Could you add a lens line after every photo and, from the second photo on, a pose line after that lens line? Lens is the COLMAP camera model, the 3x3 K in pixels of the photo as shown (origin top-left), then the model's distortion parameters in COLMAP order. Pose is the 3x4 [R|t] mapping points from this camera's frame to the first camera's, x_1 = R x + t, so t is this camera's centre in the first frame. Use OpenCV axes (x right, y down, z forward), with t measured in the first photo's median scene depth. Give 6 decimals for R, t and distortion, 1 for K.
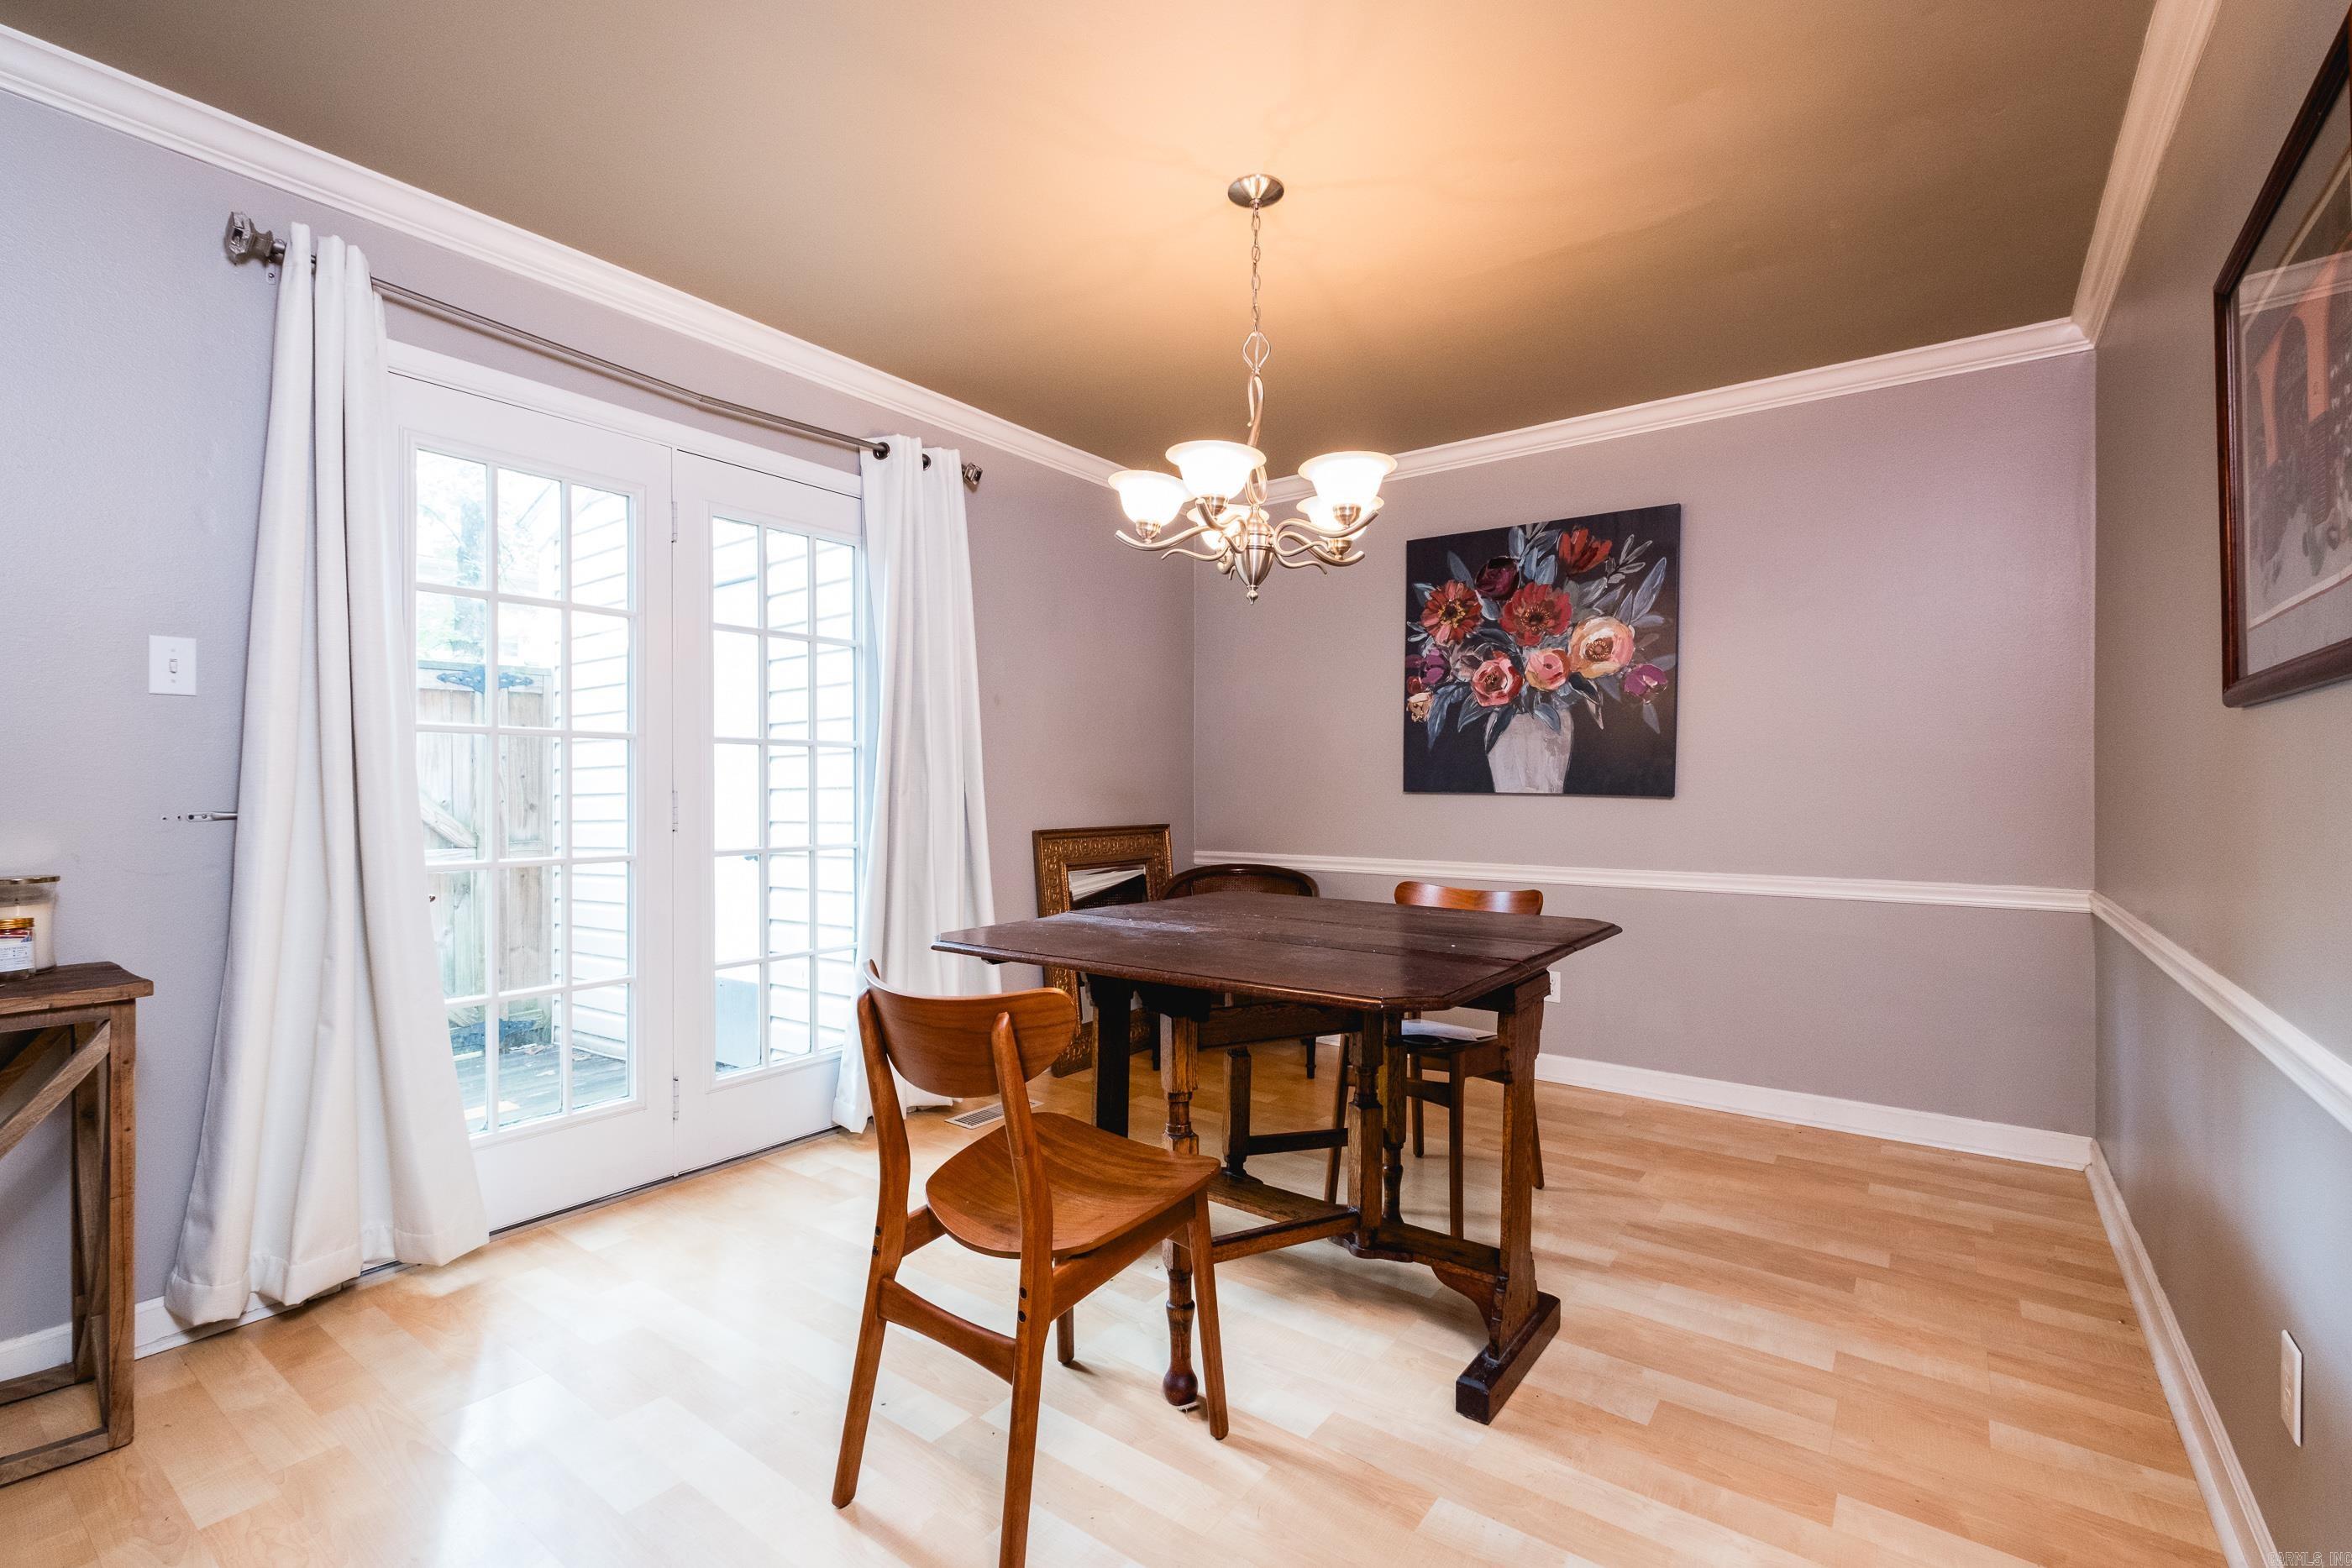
lens RADIAL K [[1021.7, 0, 1183.6], [0, 1021.7, 783.4], [0, 0, 1]] dist [0.006755, -0.003539]
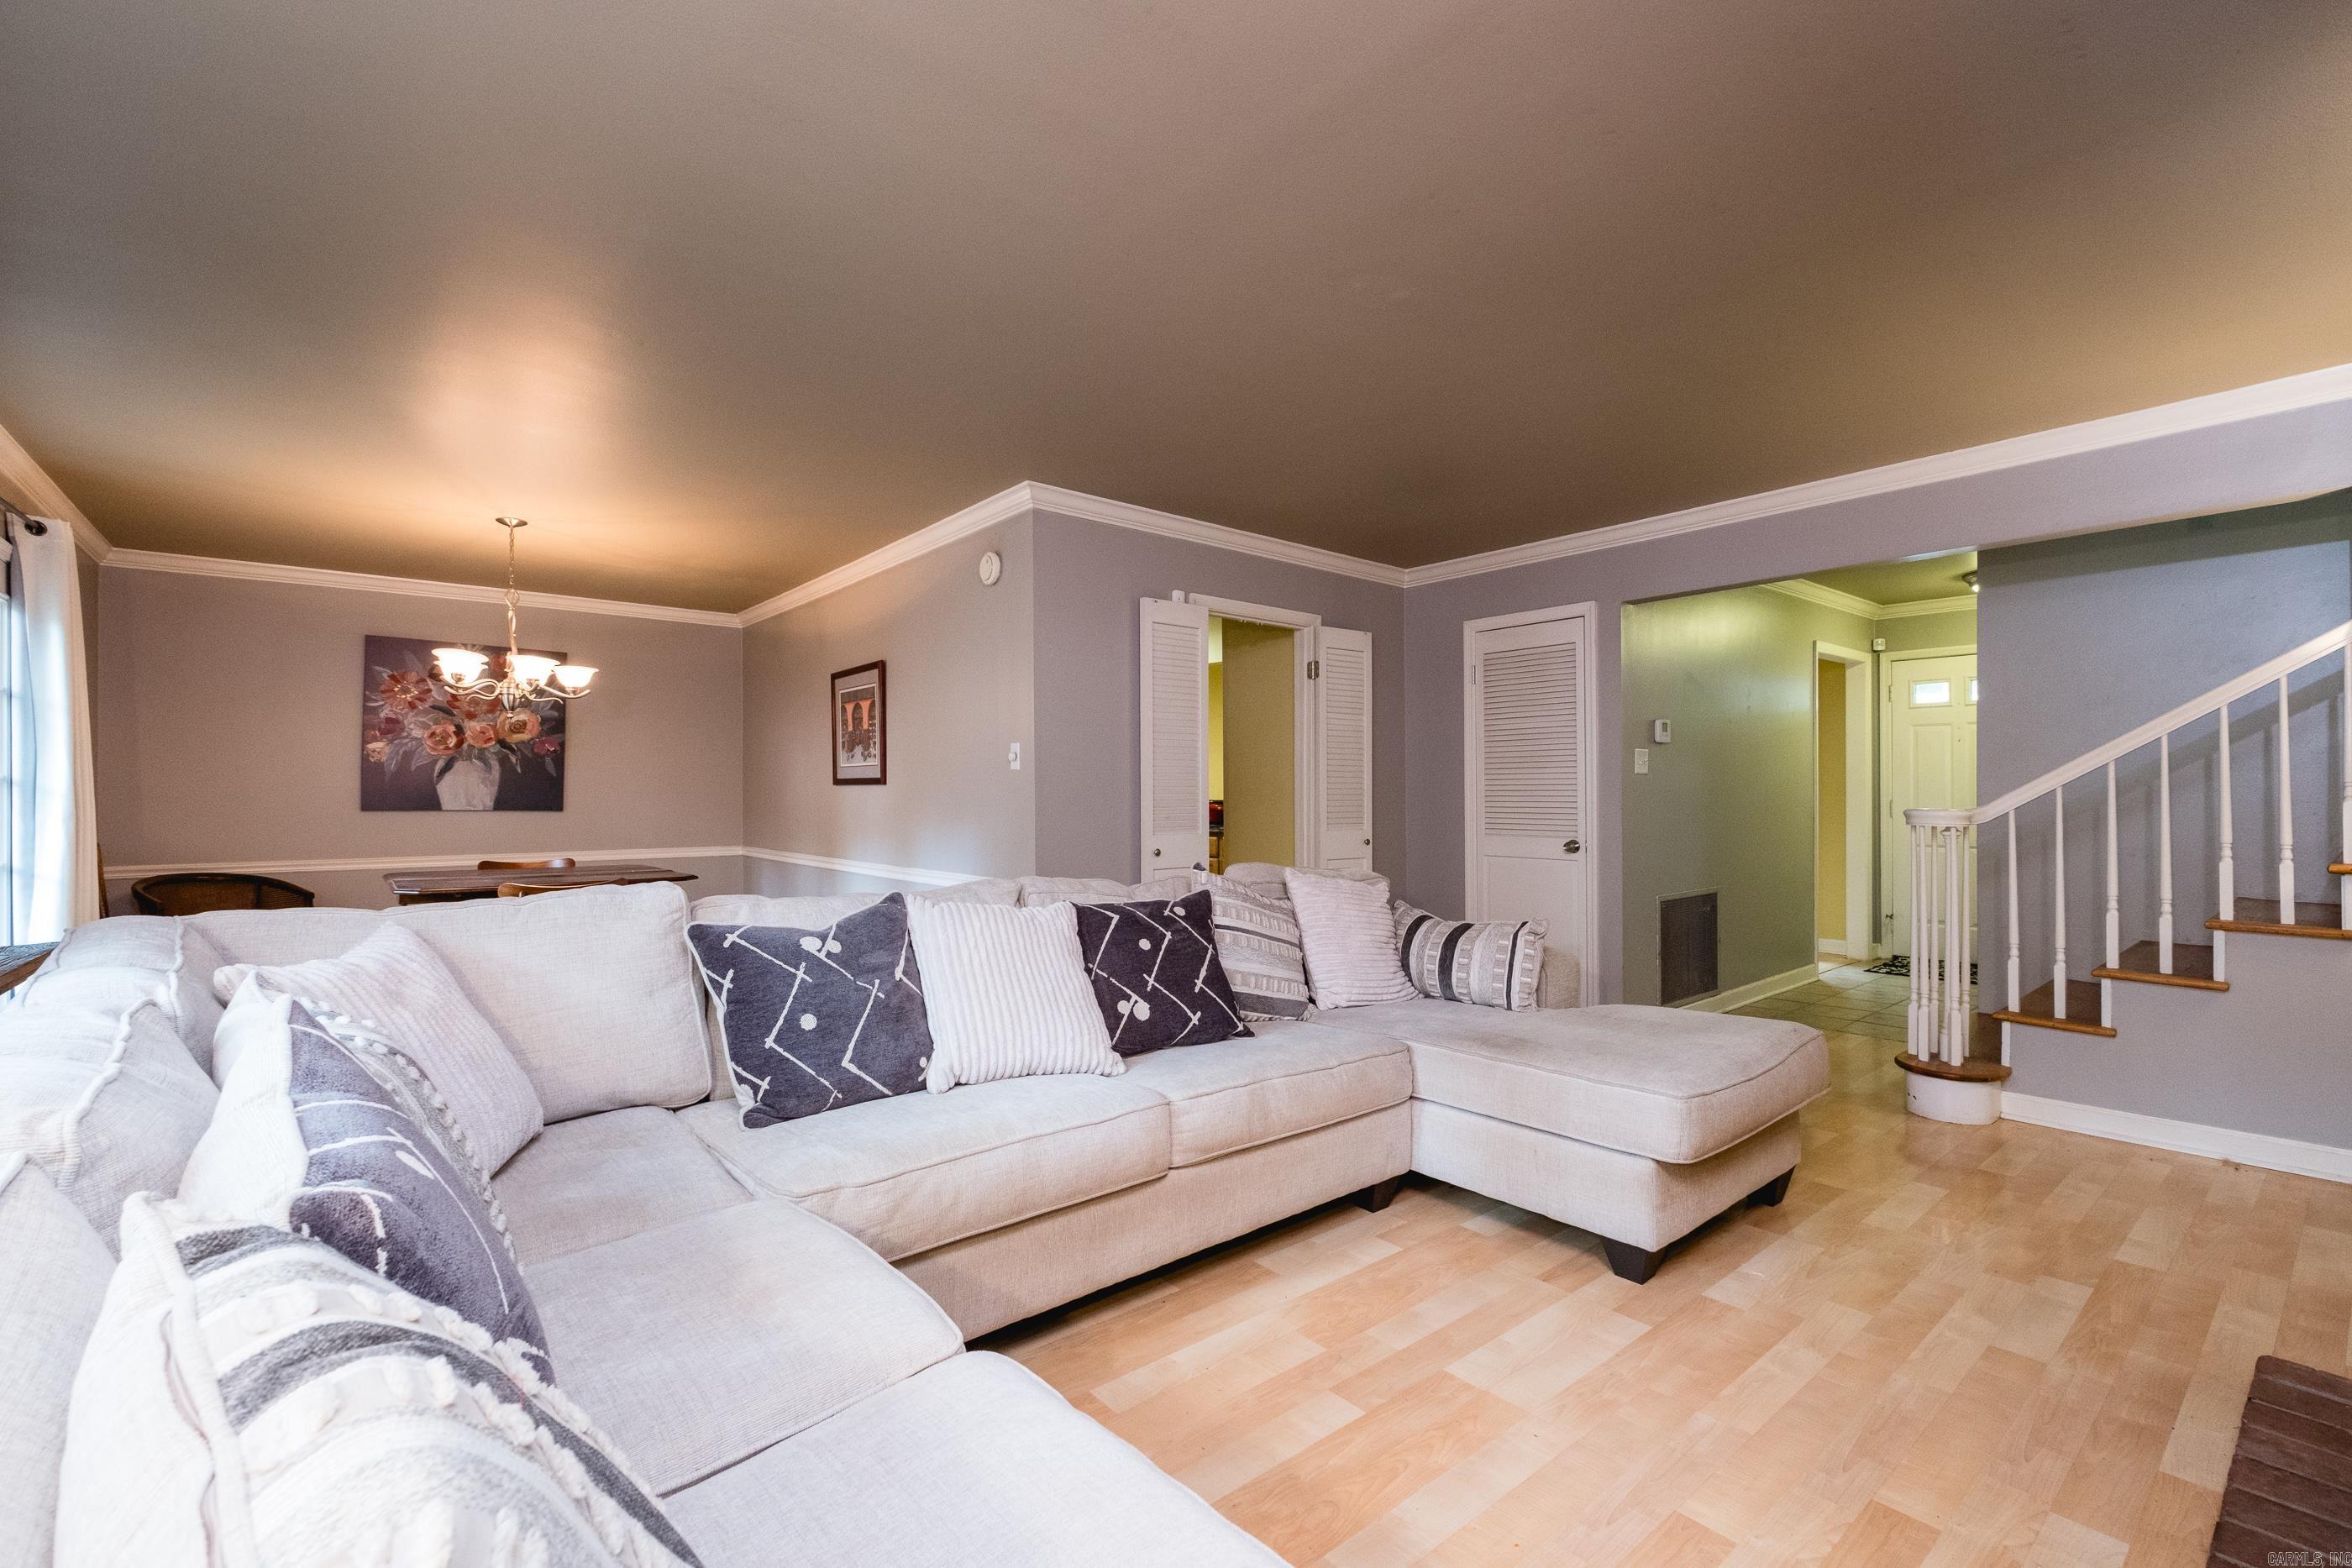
lens RADIAL K [[1021.7, 0, 1193.4], [0, 1021.7, 793.9], [0, 0, 1]] dist [0.006755, -0.003539]
pose [[0.229767, 0.001896, 0.973244, -0.974970], [0.001300, 0.999997, -0.002255, -0.011128], [-0.973245, 0.001783, 0.229764, -0.487067]]
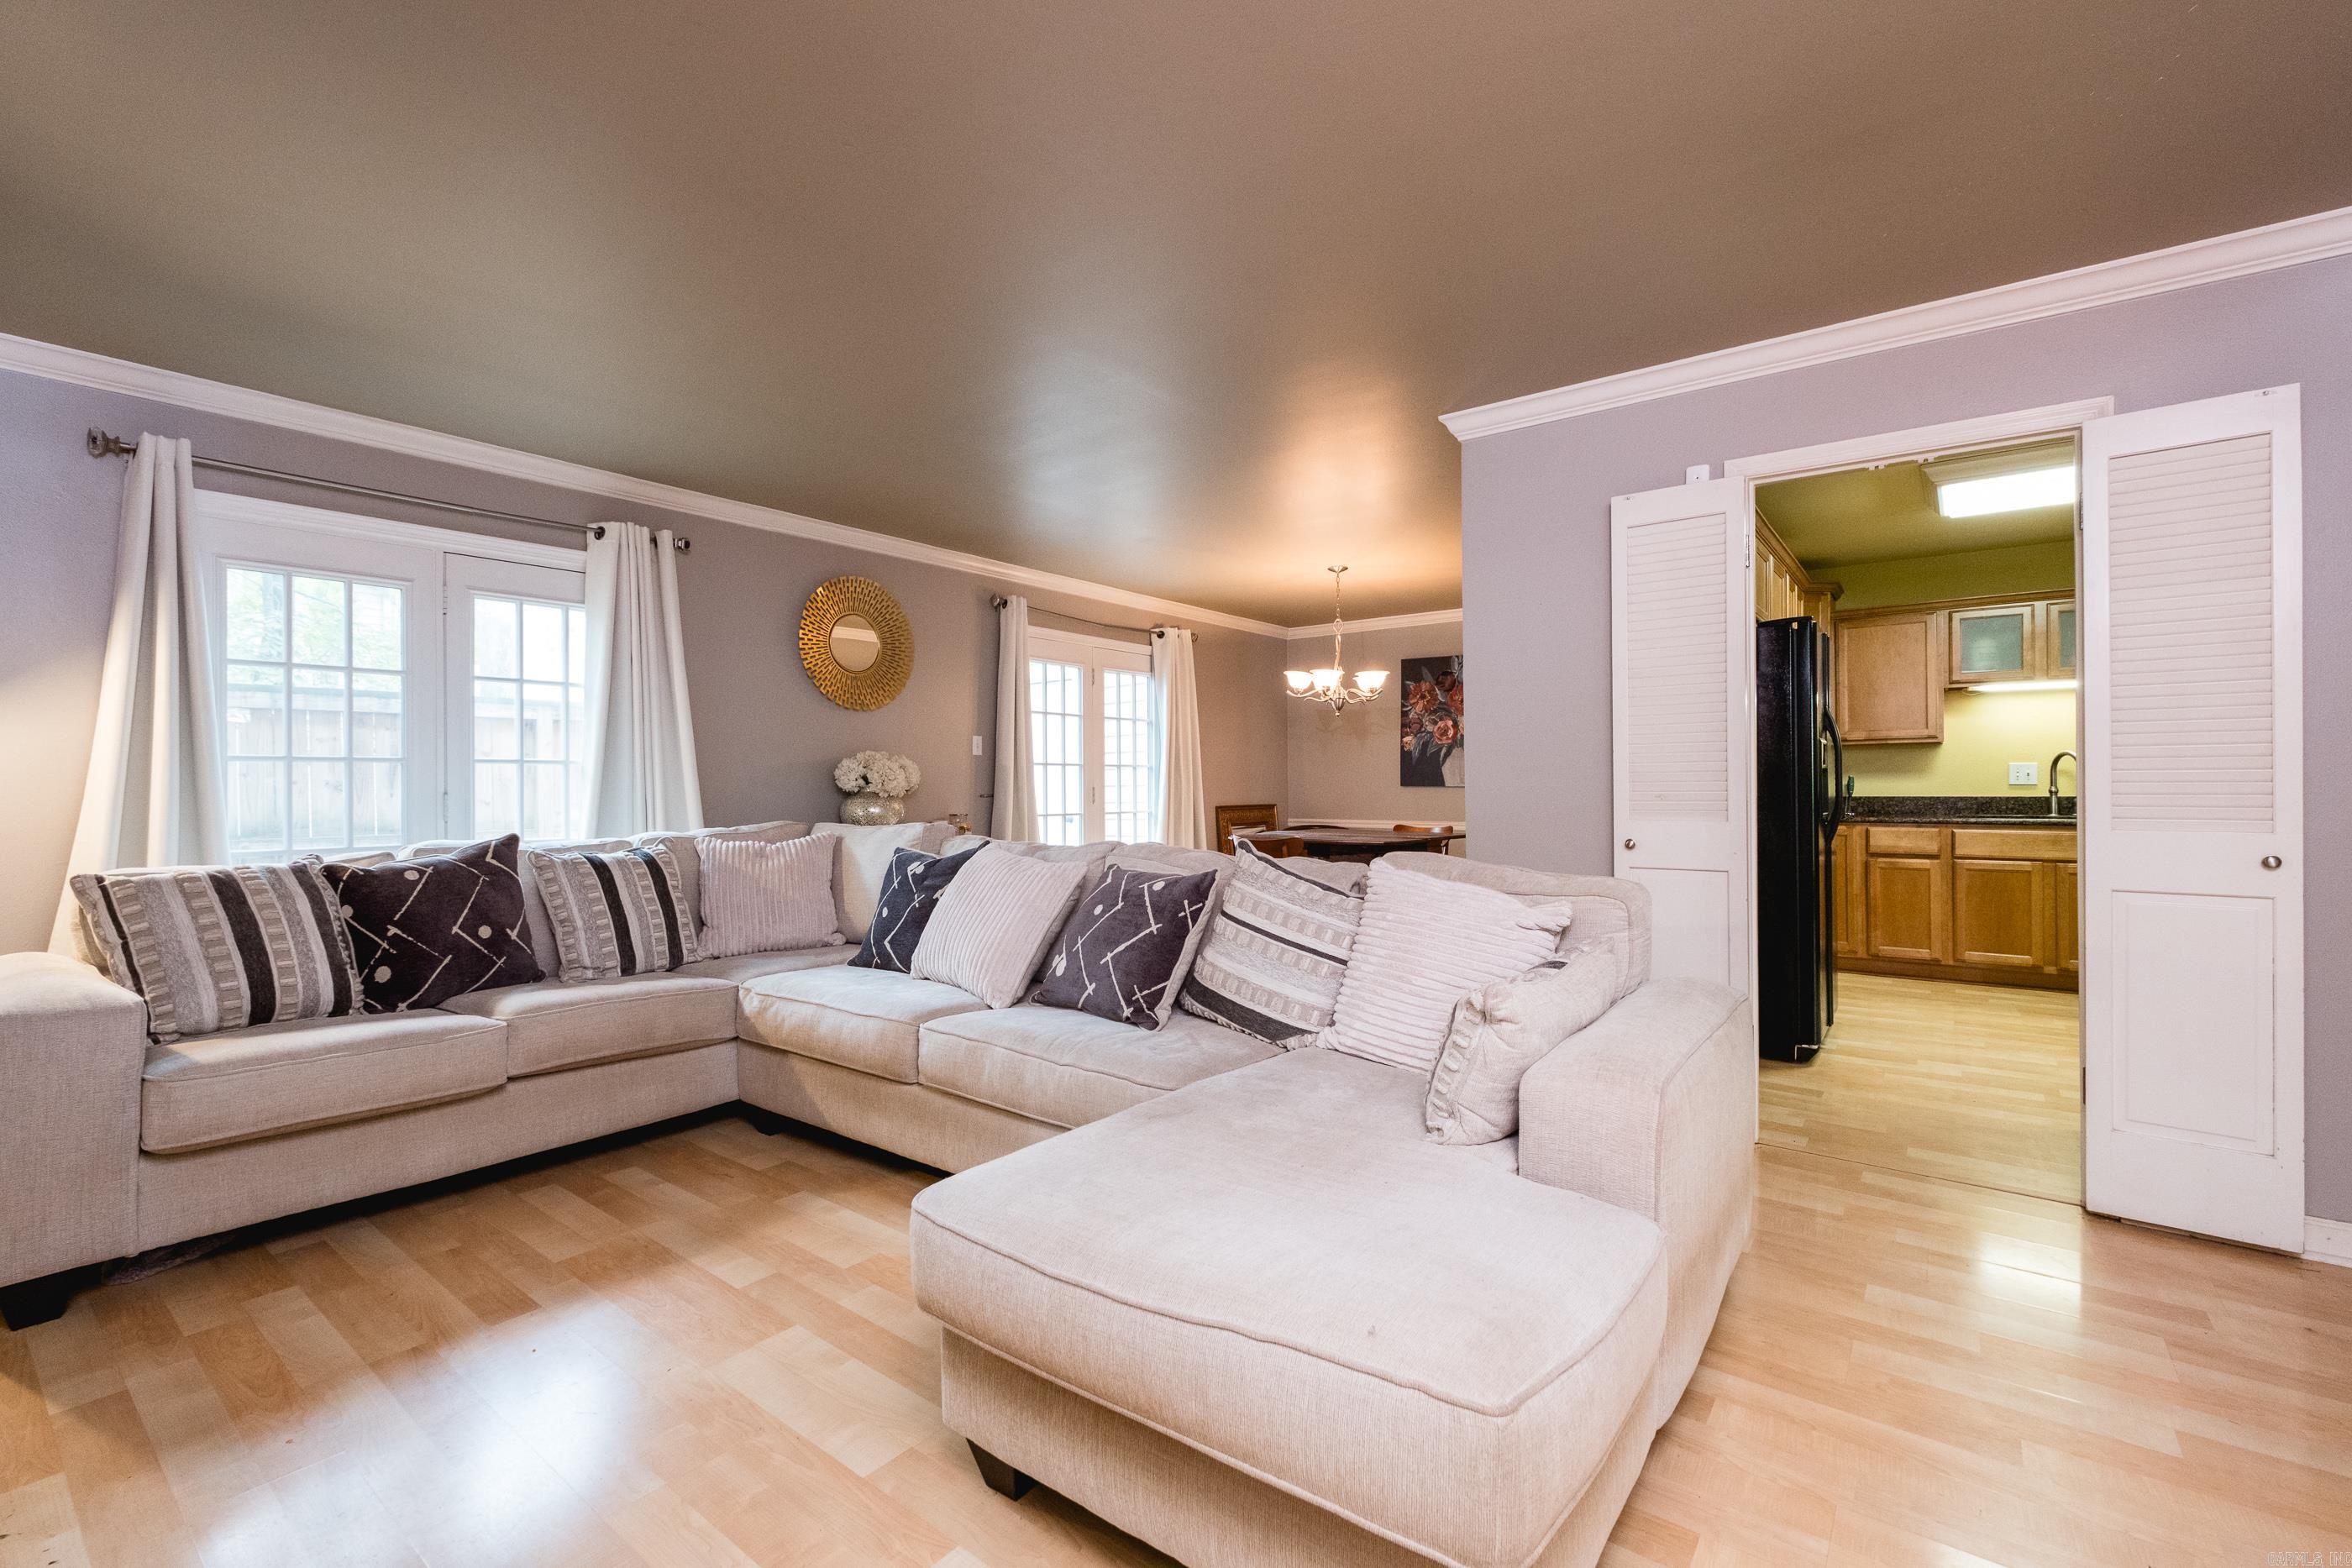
lens RADIAL K [[1021.7, 0, 1175.9], [0, 1021.7, 777.2], [0, 0, 1]] dist [0.006755, -0.003539]
pose [[0.999575, -0.003451, -0.028944, -0.171868], [0.003252, 0.999971, -0.006907, 0.002732], [0.028967, 0.006810, 0.999557, -1.054312]]
